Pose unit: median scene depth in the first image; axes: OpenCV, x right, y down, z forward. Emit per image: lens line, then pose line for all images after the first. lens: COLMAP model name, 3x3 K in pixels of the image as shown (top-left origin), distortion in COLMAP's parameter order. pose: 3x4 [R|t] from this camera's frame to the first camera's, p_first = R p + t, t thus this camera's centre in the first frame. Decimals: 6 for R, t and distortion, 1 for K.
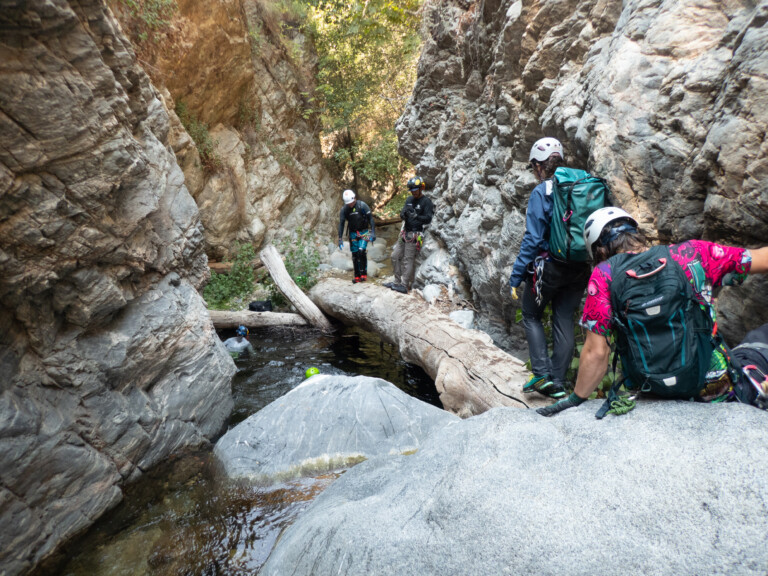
lens RADIAL K [[570.4, 0, 389.1], [0, 570.4, 288.9], [0, 0, 1]] dist [0.009596, -0.003072]
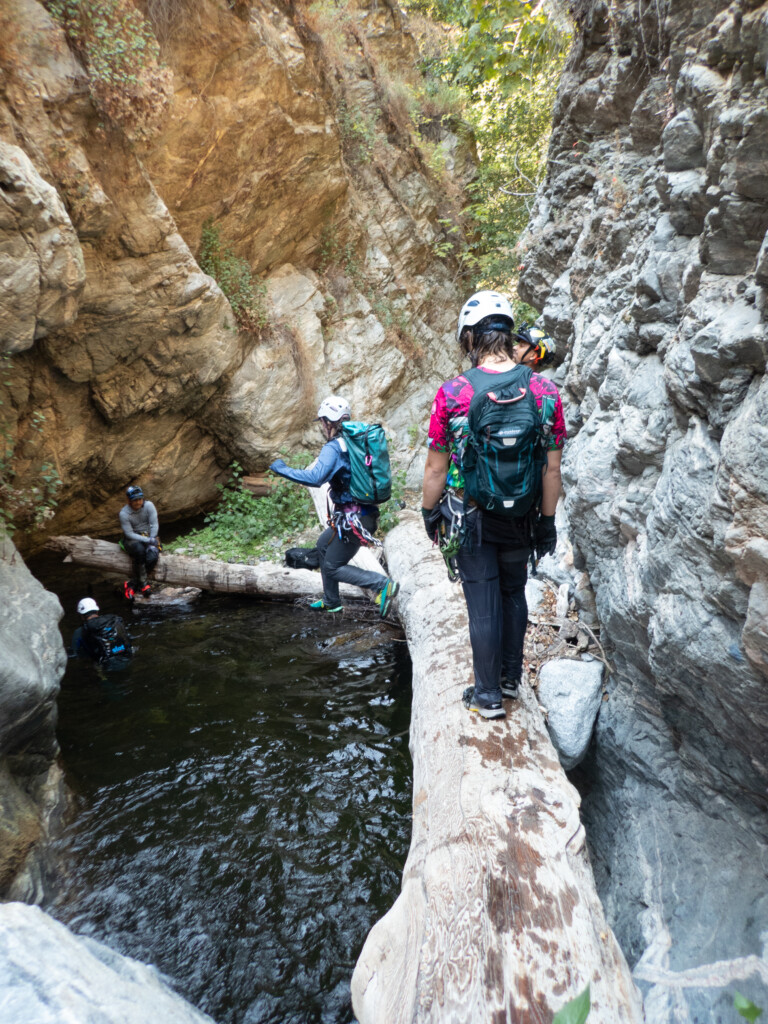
lens RADIAL K [[760.6, 0, 373.4], [0, 760.6, 512.5], [0, 0, 1]] dist [0.009596, -0.003072]
pose [[0.956460, 0.065361, -0.284450, 0.078940], [-0.061622, 0.997855, 0.022083, -0.040894], [0.285283, -0.003593, 0.958437, 0.247101]]
